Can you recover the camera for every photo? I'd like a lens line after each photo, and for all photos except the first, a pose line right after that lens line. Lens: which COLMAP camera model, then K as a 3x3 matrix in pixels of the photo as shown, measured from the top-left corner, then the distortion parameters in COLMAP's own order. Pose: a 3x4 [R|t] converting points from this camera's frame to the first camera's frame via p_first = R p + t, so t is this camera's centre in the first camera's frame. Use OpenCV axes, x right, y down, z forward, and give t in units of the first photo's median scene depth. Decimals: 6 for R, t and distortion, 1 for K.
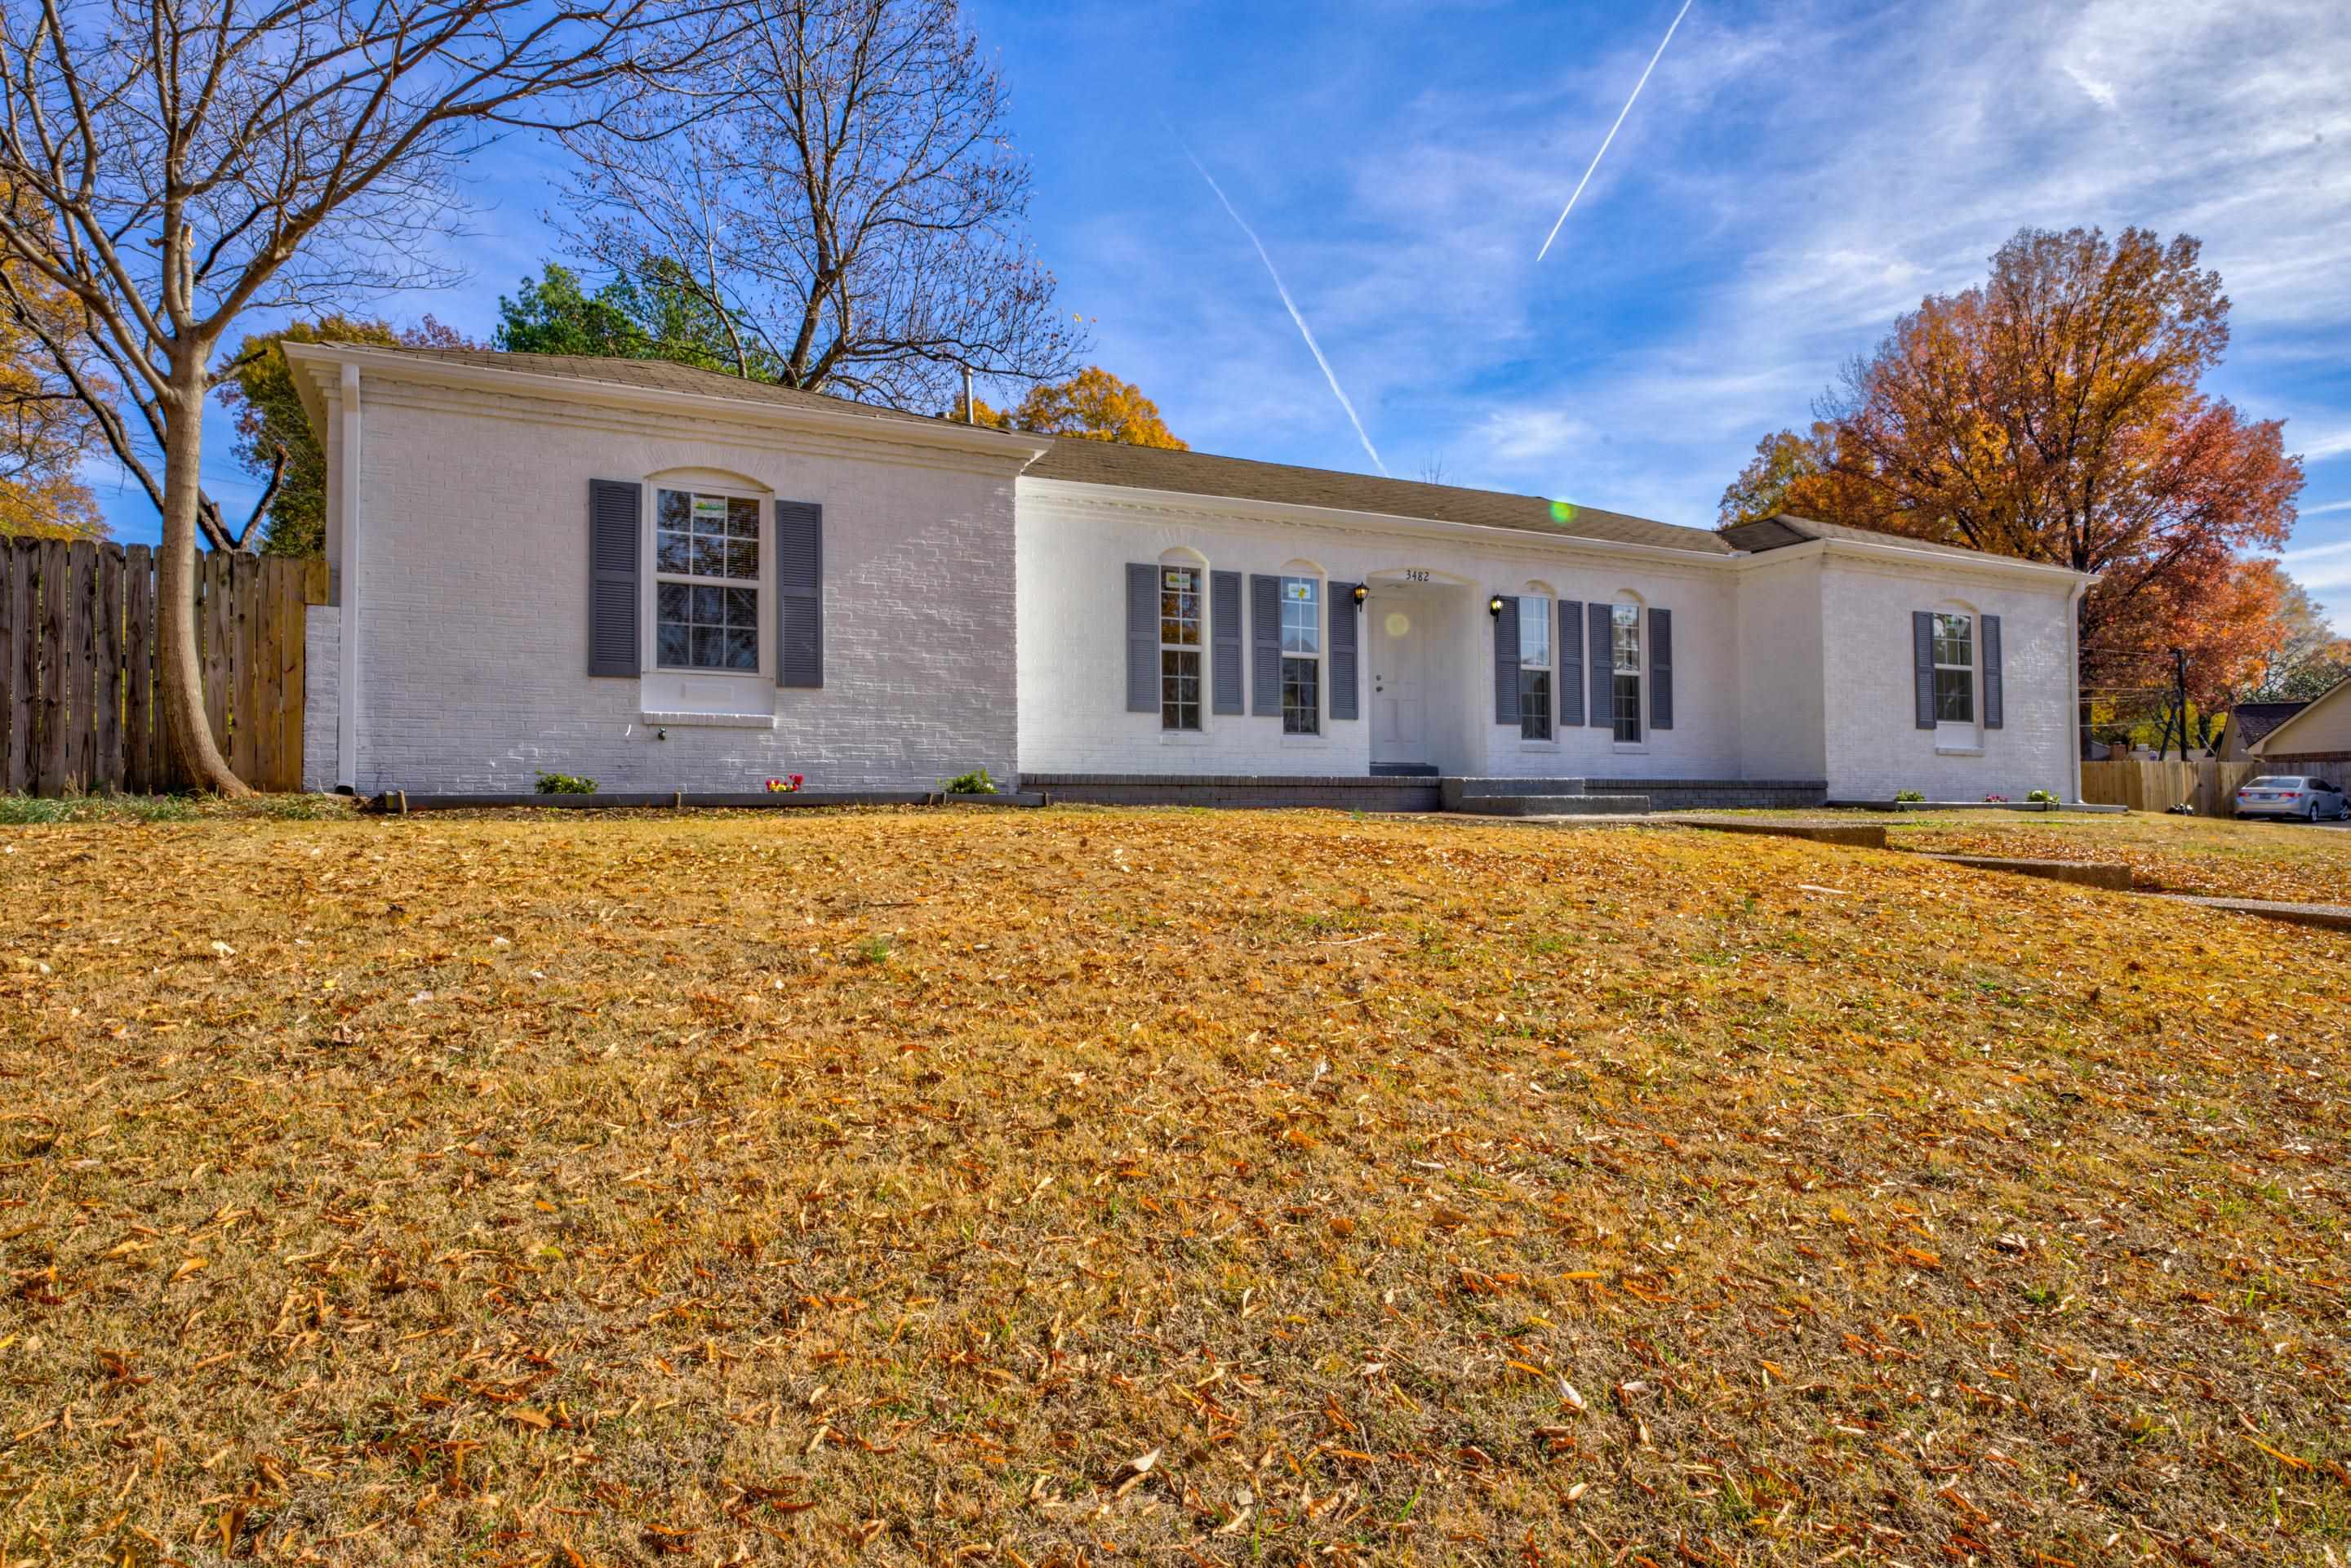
lens RADIAL K [[1309.0, 0, 1166.8], [0, 1309.0, 782.0], [0, 0, 1]] dist [0.000957, -0.000655]
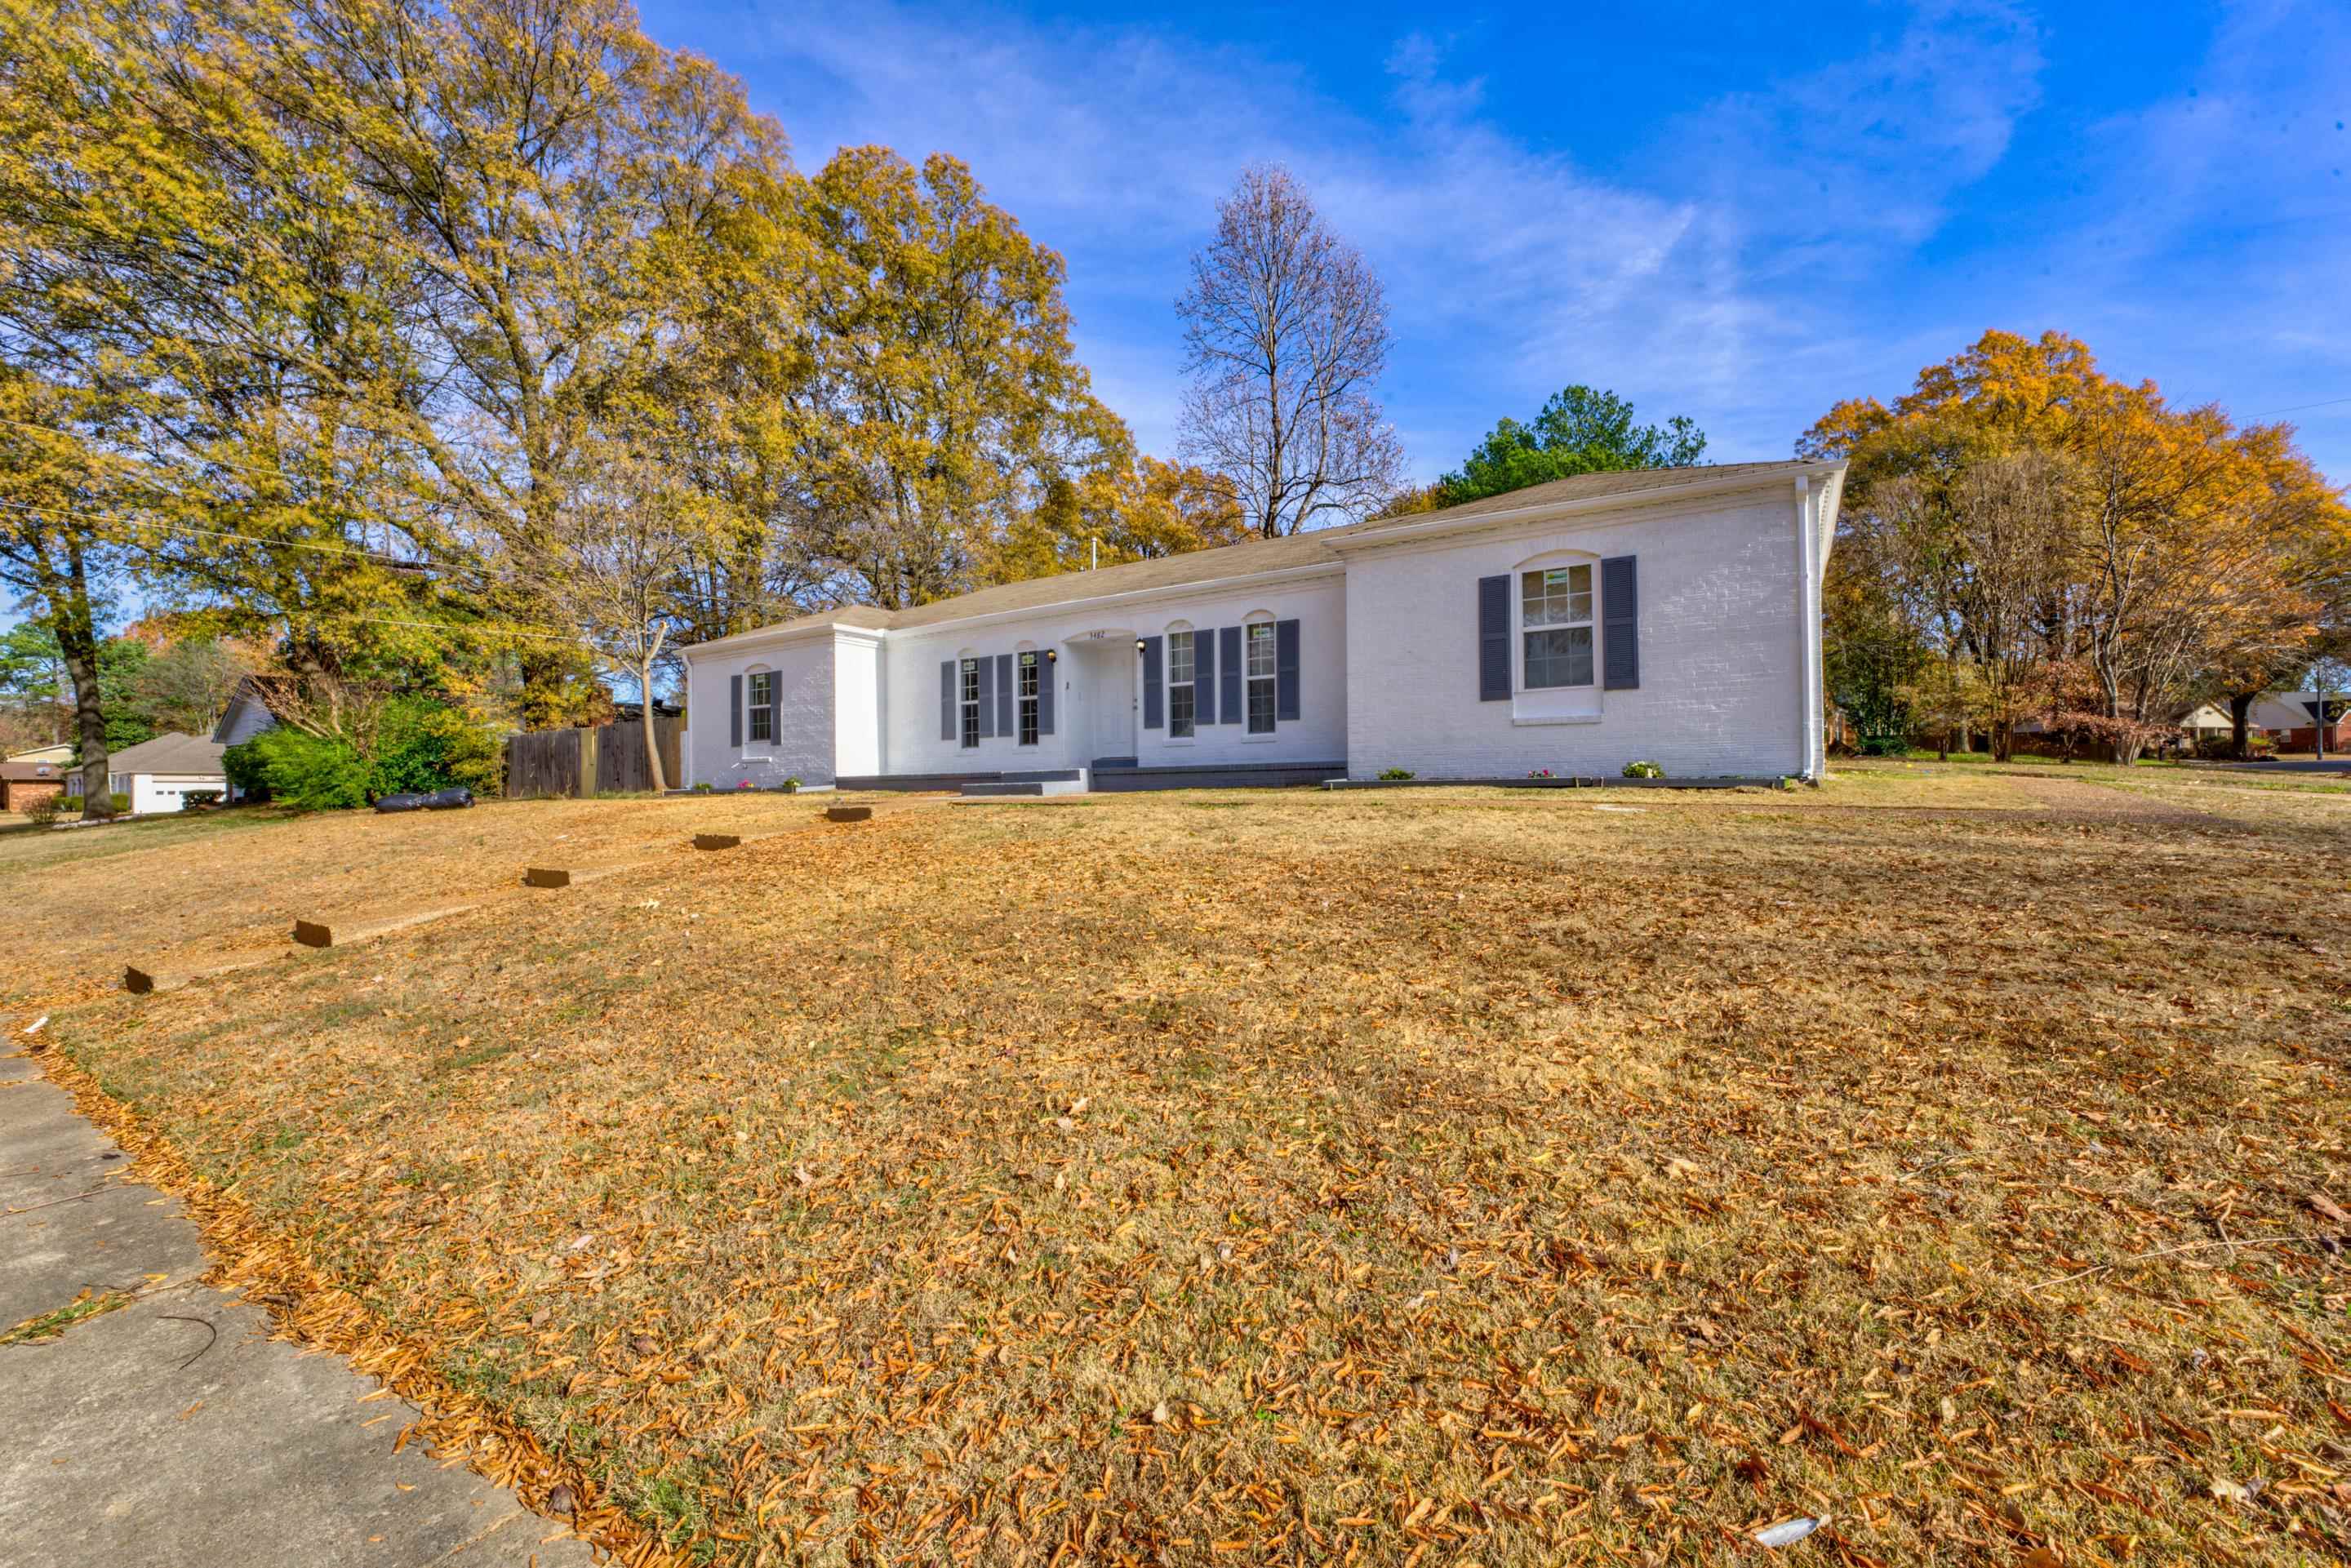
lens RADIAL K [[959.9, 0, 1153.7], [0, 959.9, 782.9], [0, 0, 1]] dist [-0.024346, 0.001419]
pose [[0.498603, -0.009316, -0.866780, 1.286840], [0.031450, 0.999478, 0.007349, 0.007685], [0.866260, -0.030924, 0.498636, 0.544010]]
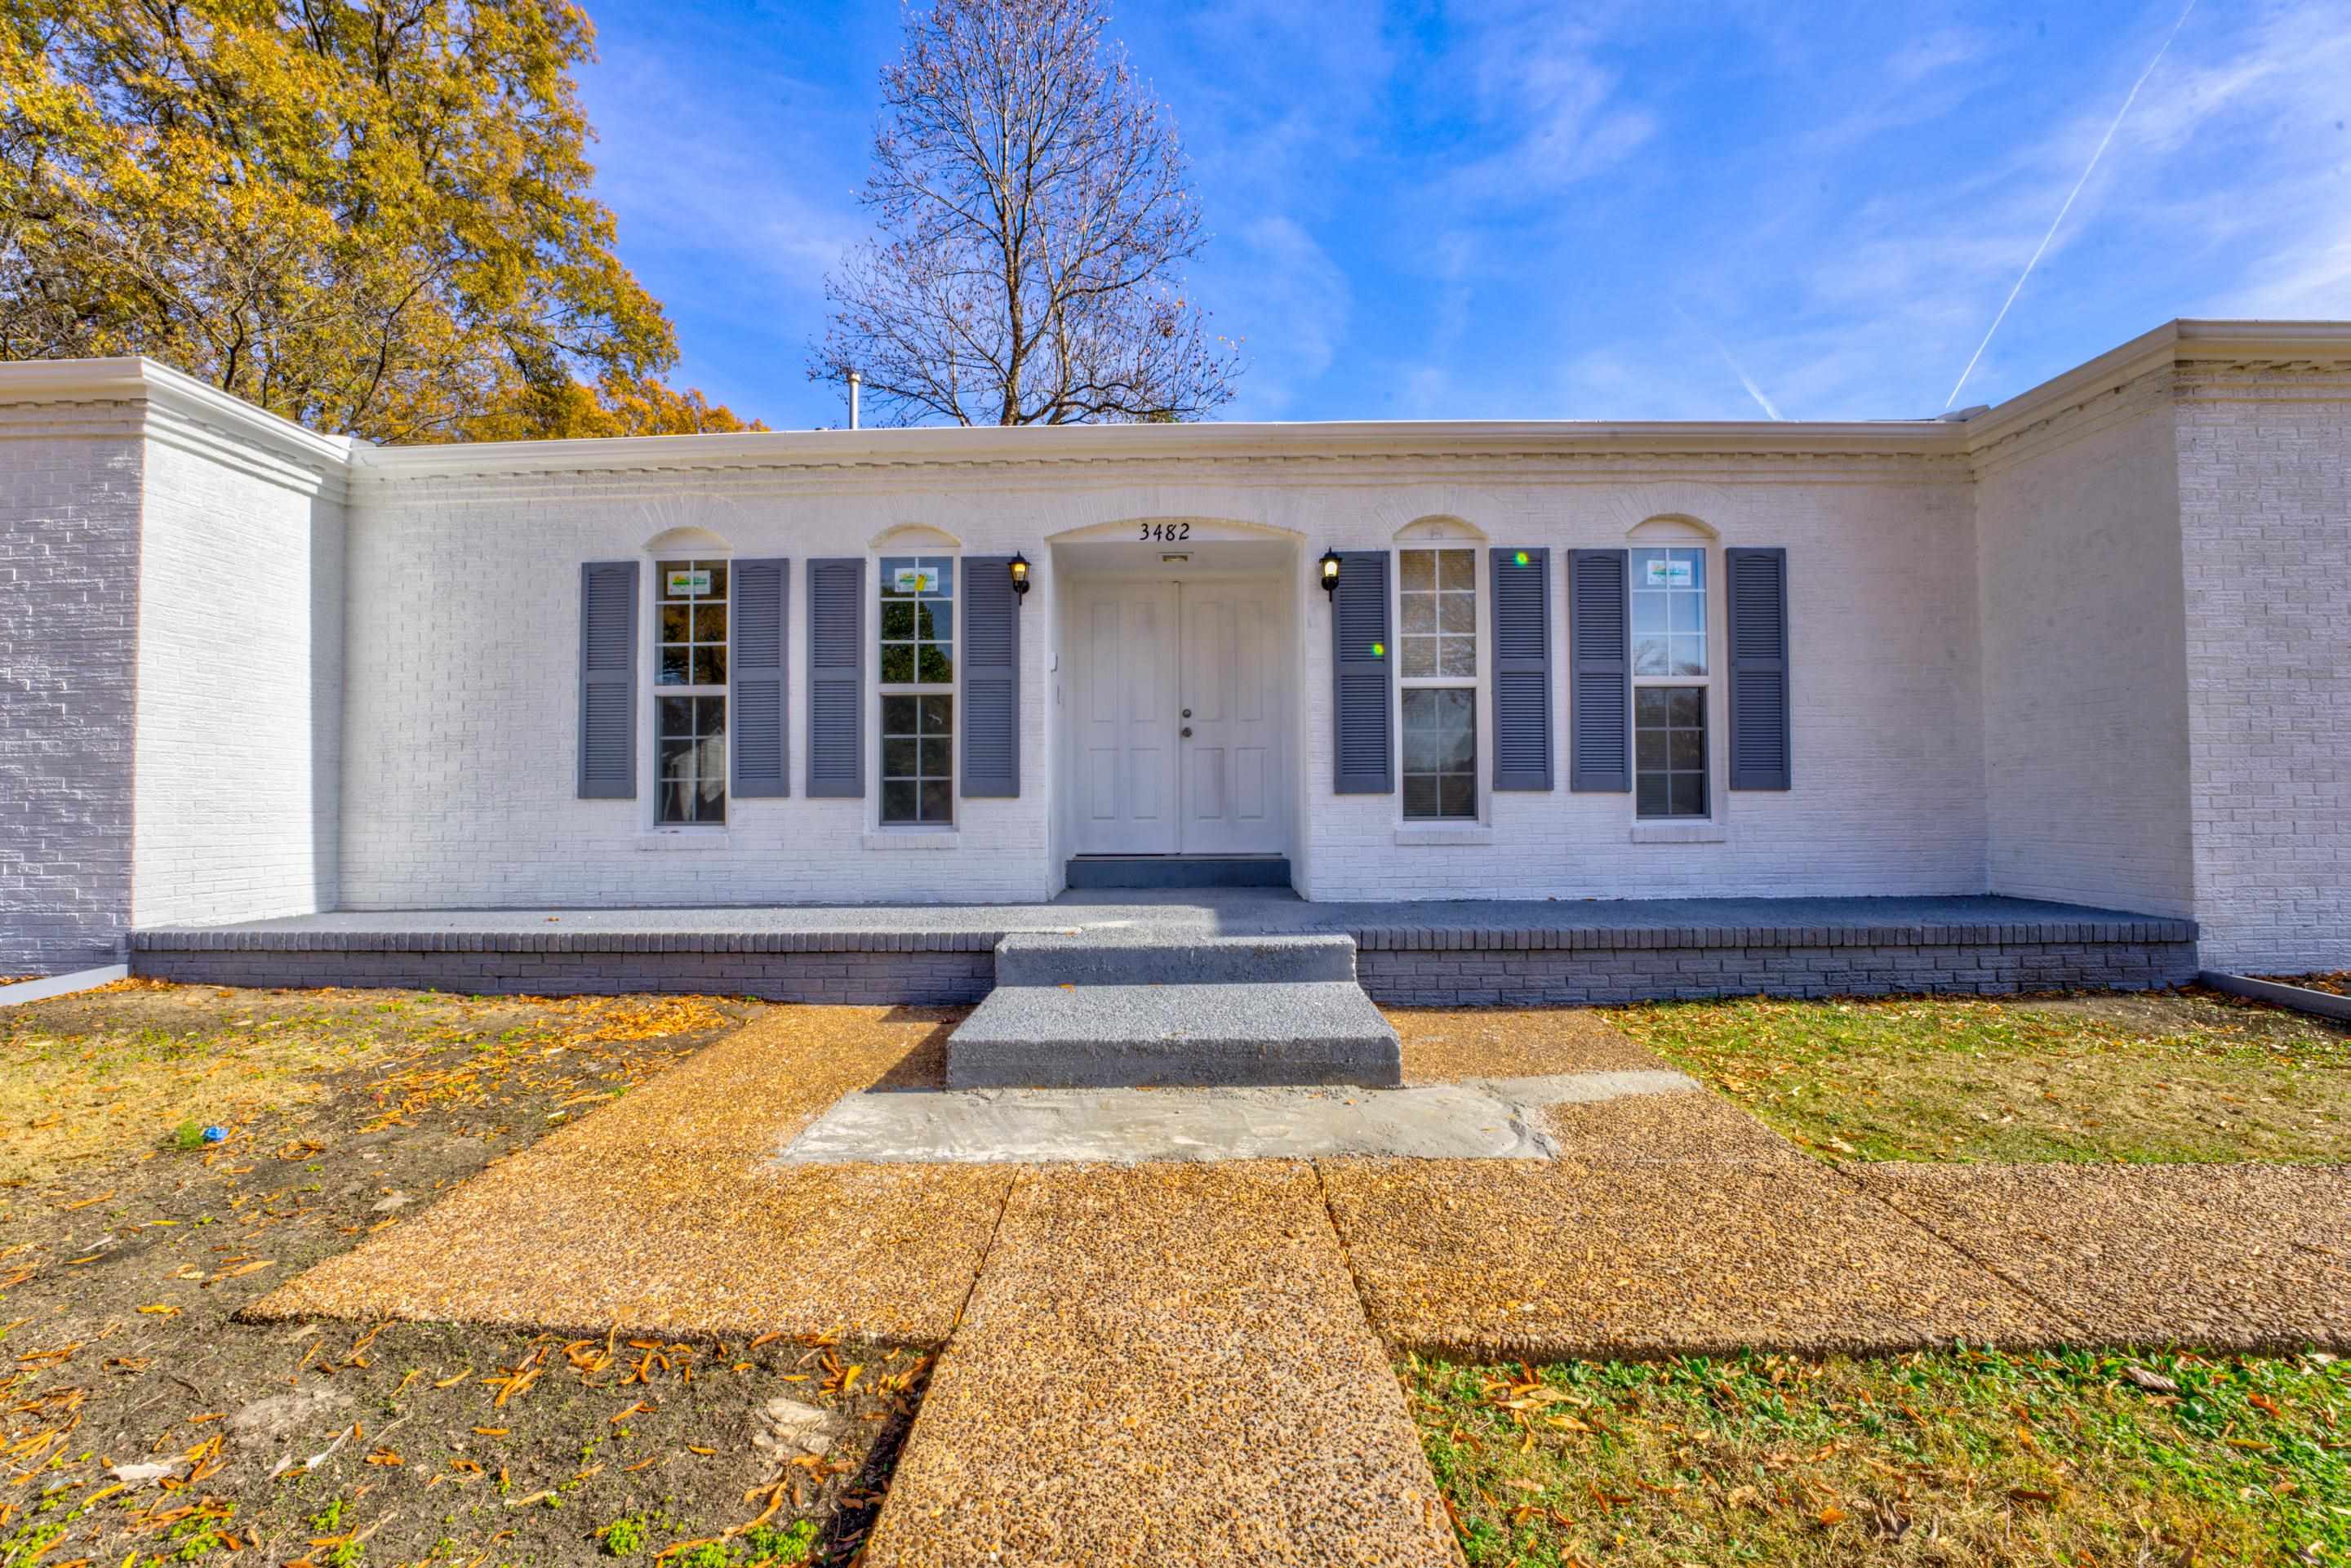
lens RADIAL K [[959.9, 0, 1180.1], [0, 959.9, 780.8], [0, 0, 1]] dist [-0.024346, 0.001419]
pose [[0.886431, -0.012376, -0.462696, 0.418449], [0.013451, 0.999909, -0.000976, -0.055954], [0.462666, -0.005359, 0.886517, 0.699660]]
